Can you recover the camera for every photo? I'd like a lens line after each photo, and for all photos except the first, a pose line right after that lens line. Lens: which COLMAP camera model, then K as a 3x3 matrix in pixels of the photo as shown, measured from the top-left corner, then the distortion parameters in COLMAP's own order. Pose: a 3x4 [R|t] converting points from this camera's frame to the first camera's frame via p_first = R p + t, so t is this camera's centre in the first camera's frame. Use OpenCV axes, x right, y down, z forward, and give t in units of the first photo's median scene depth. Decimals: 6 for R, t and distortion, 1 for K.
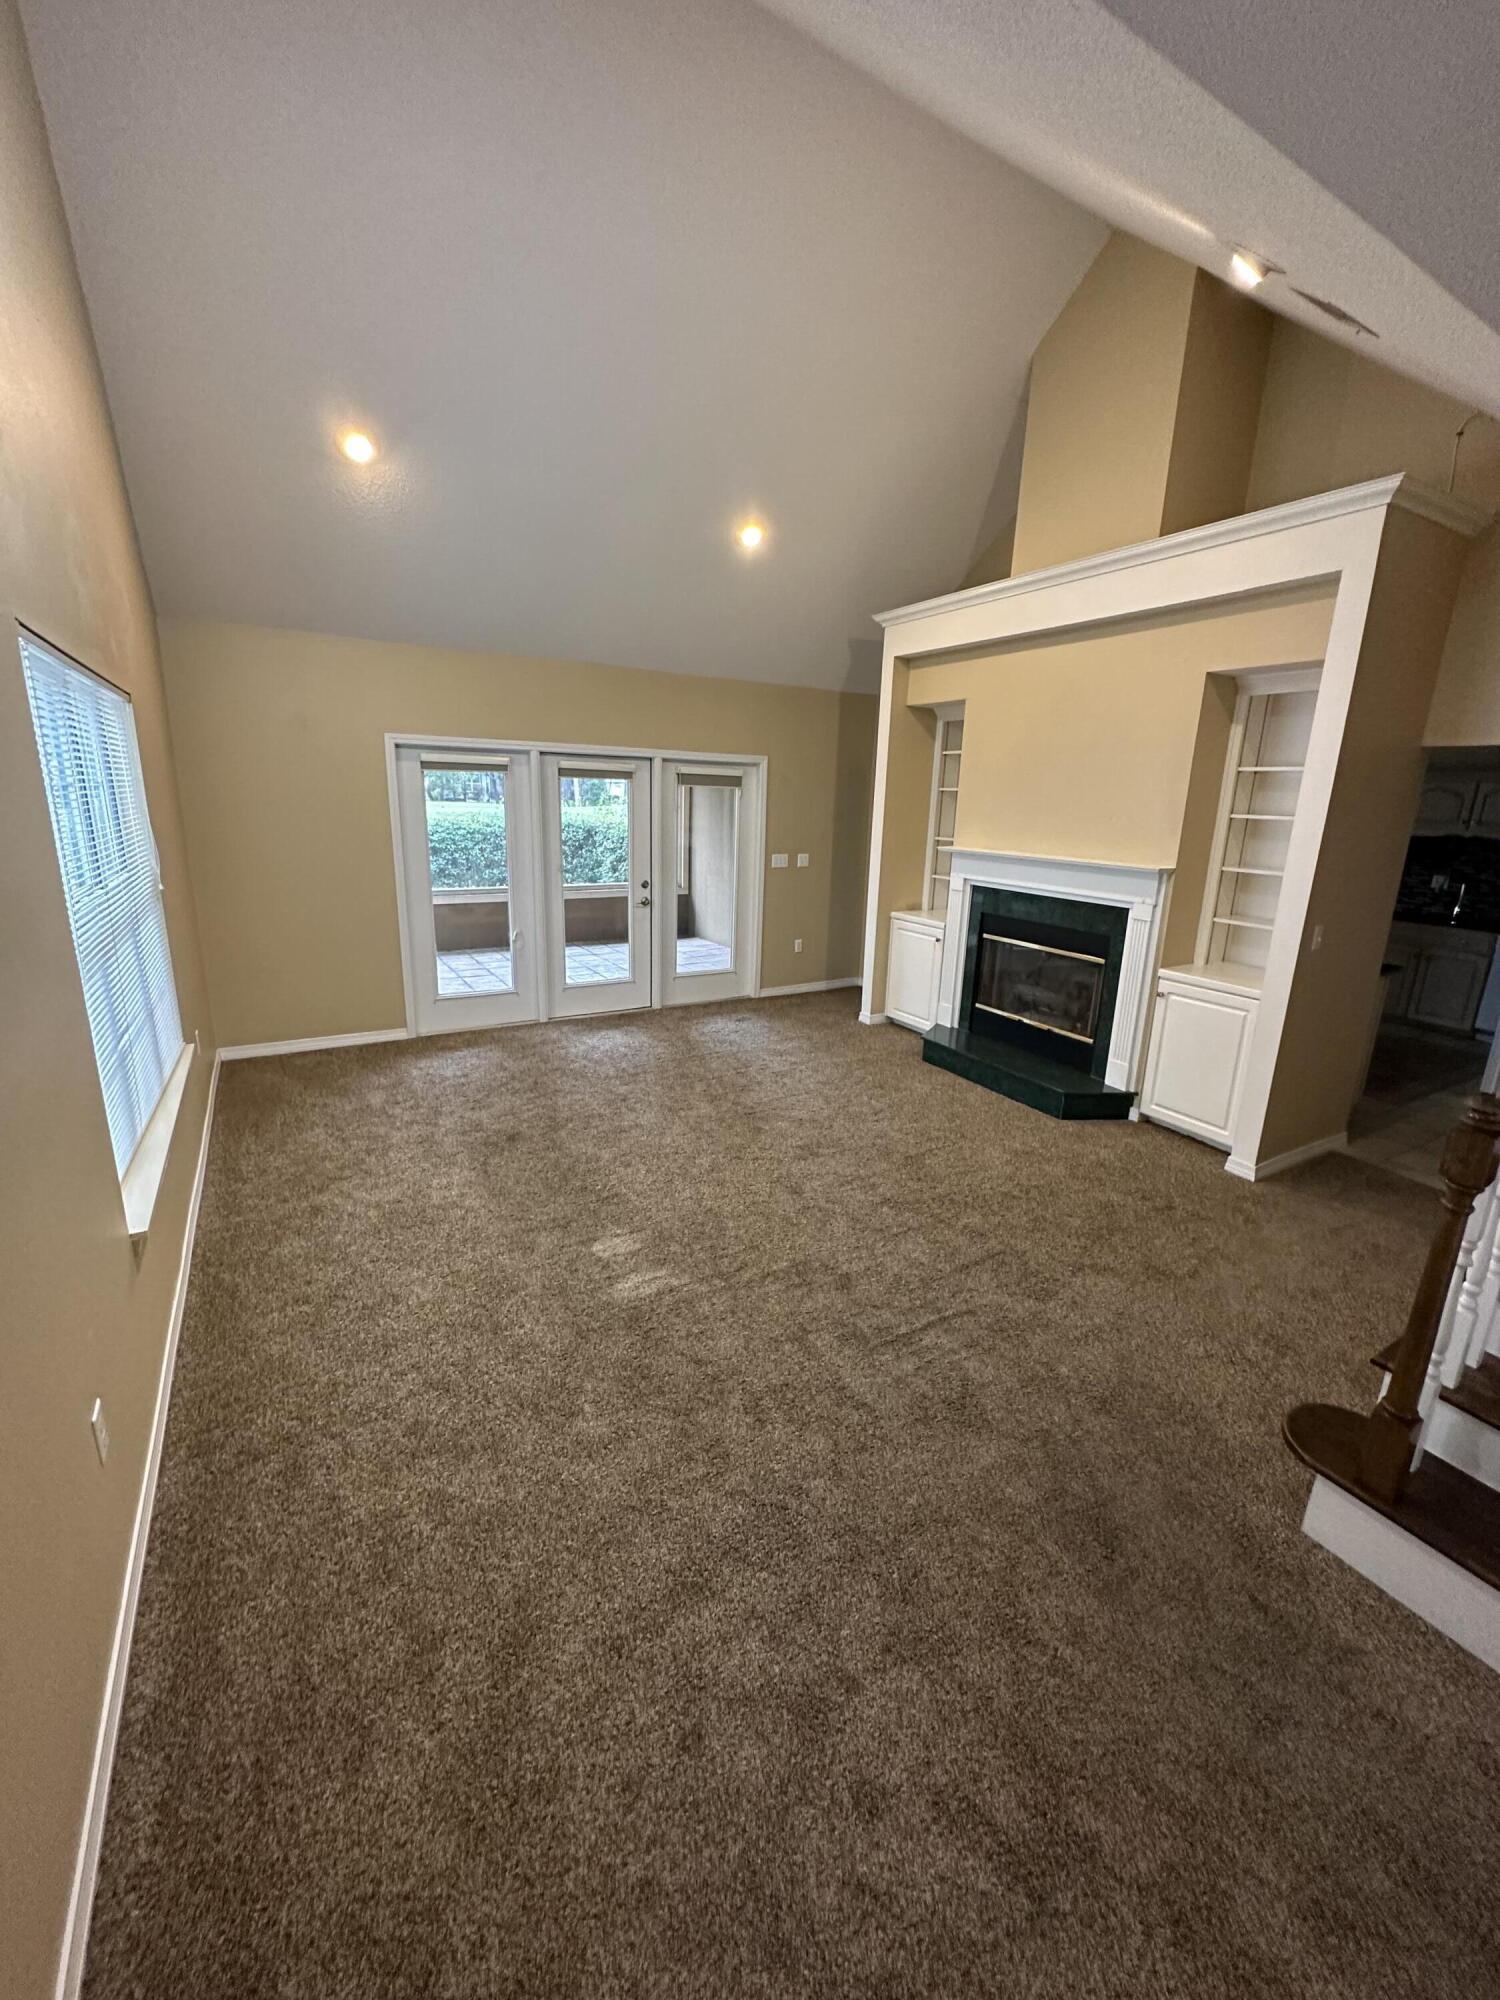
lens RADIAL K [[799.6, 0, 748.2], [0, 799.6, 998.5], [0, 0, 1]] dist [-0.000483, -0.000212]
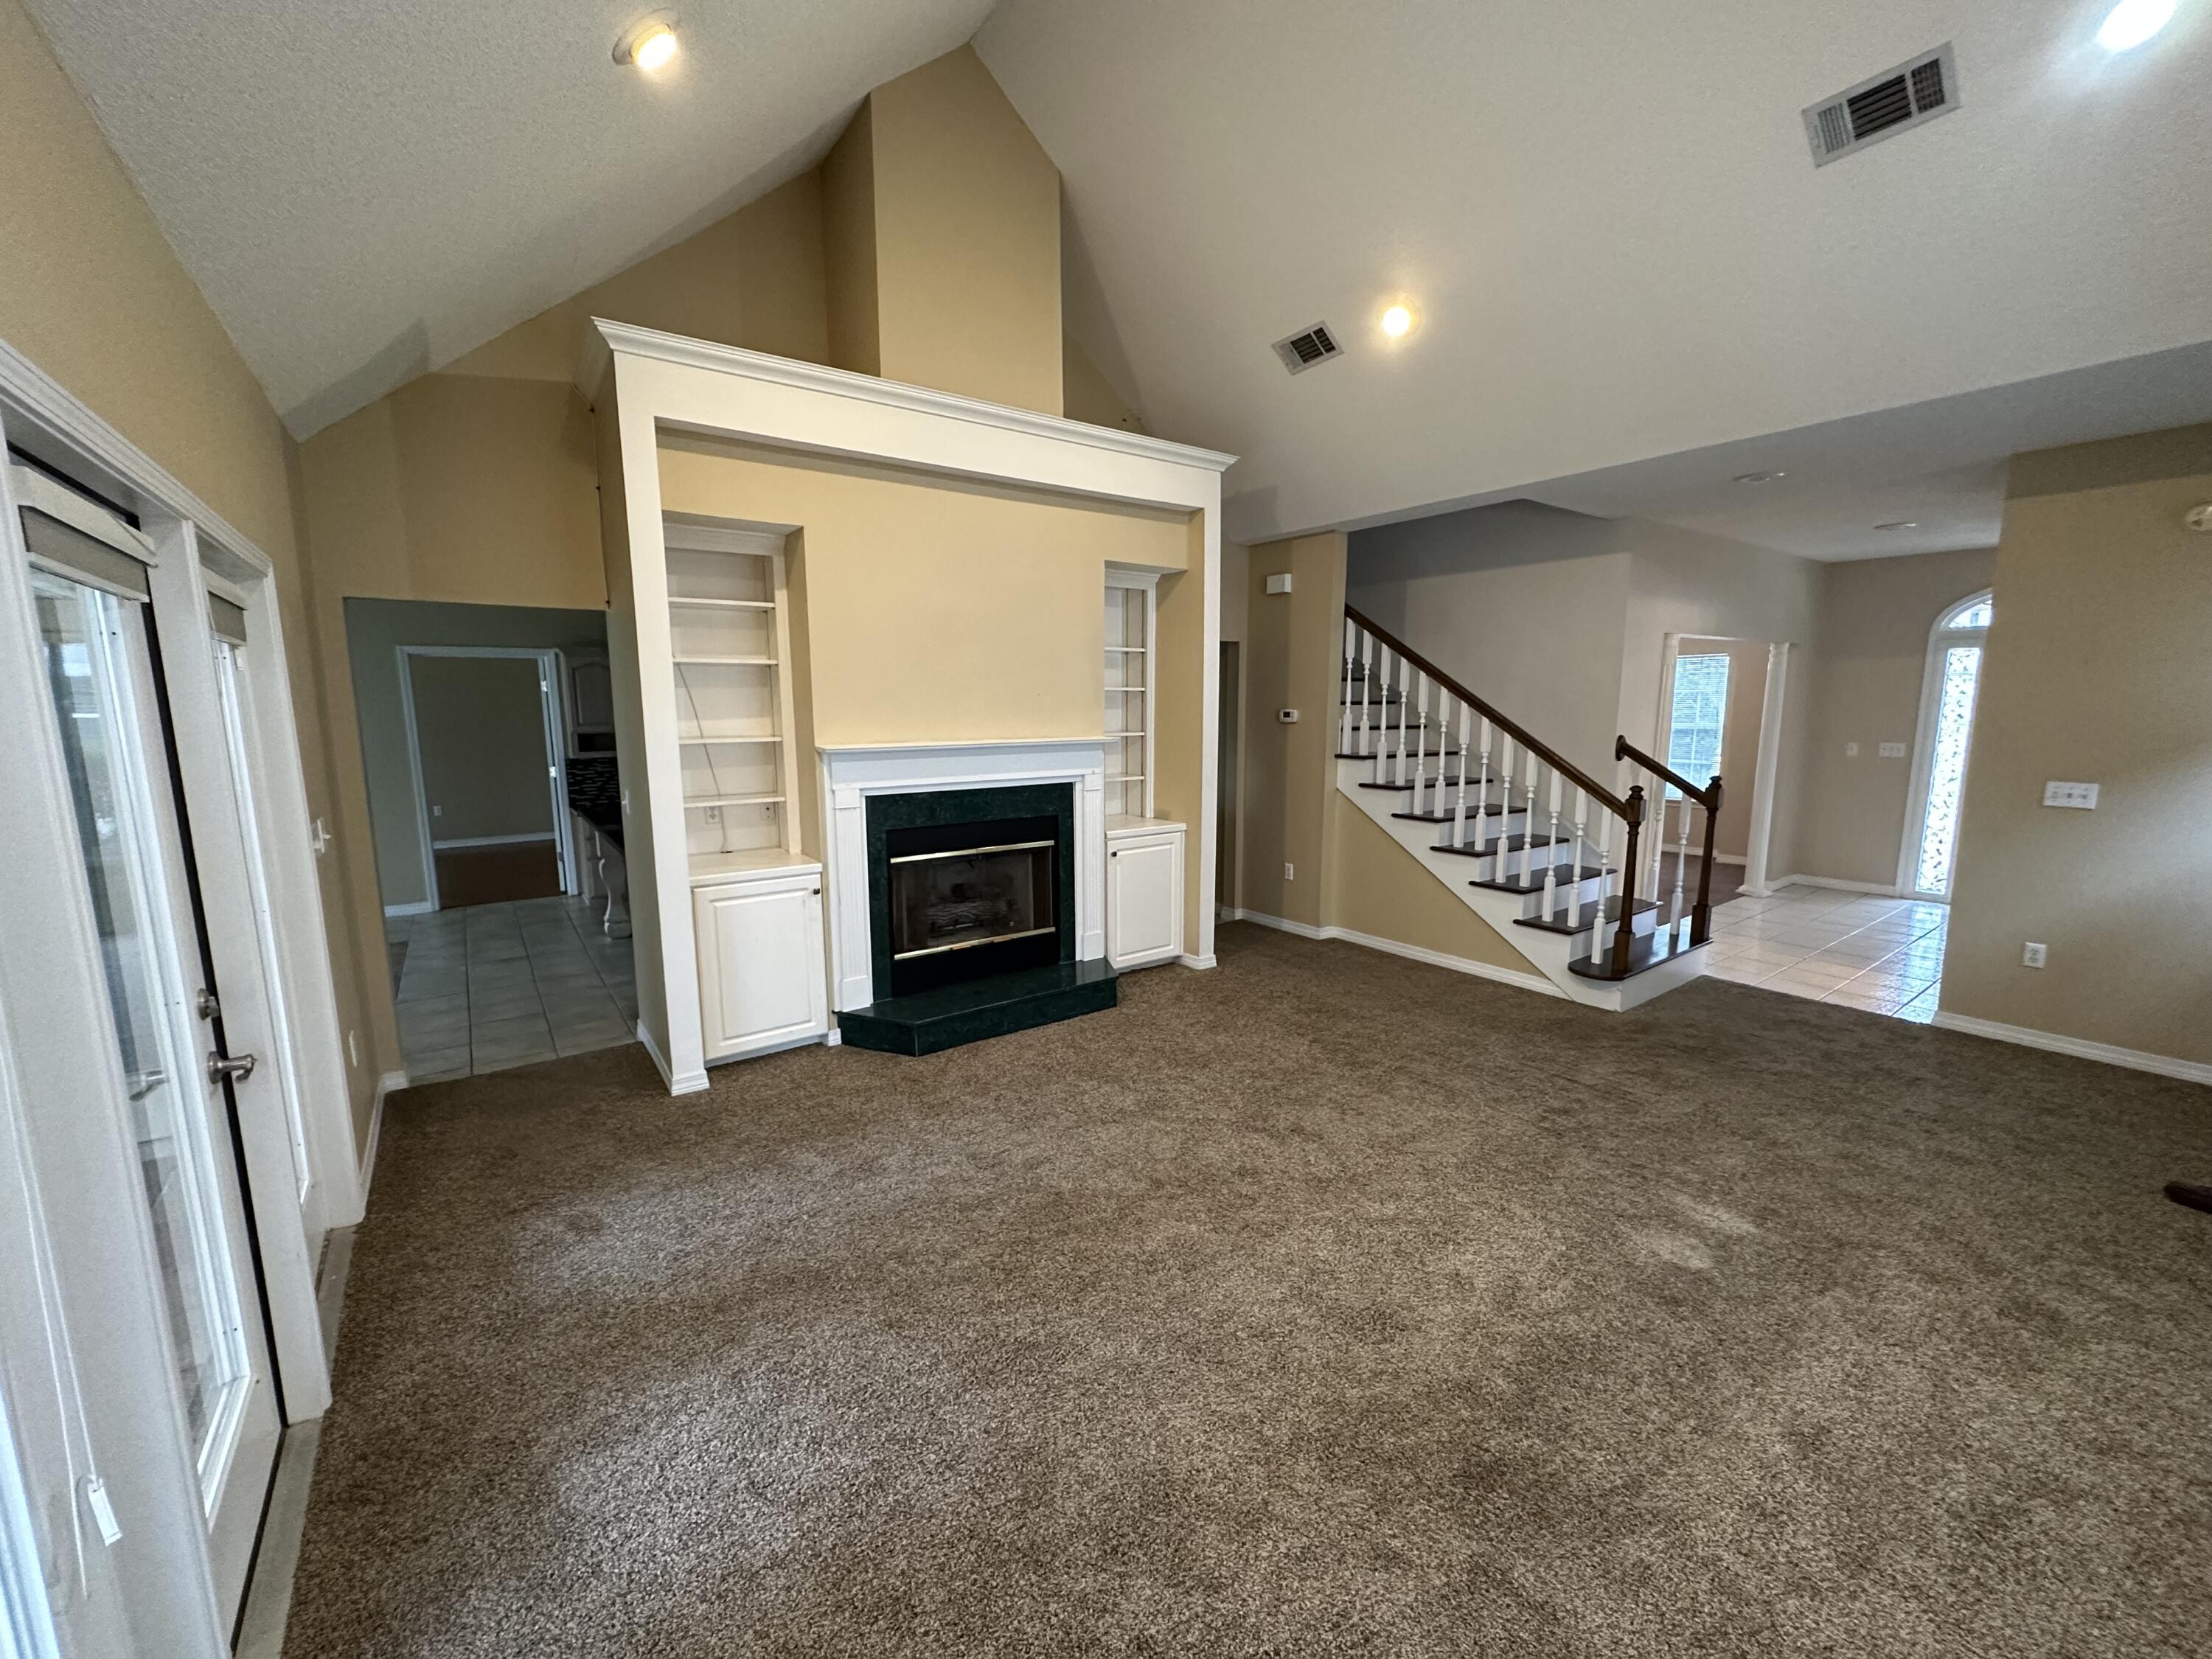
lens RADIAL K [[884.3, 0, 1105.9], [0, 884.3, 833.0], [0, 0, 1]] dist [-0.000483, -0.000212]
pose [[-0.103191, -0.176791, 0.978824, -0.559324], [0.245644, 0.949066, 0.197313, -0.237226], [-0.963852, 0.260803, -0.054507, 0.947066]]
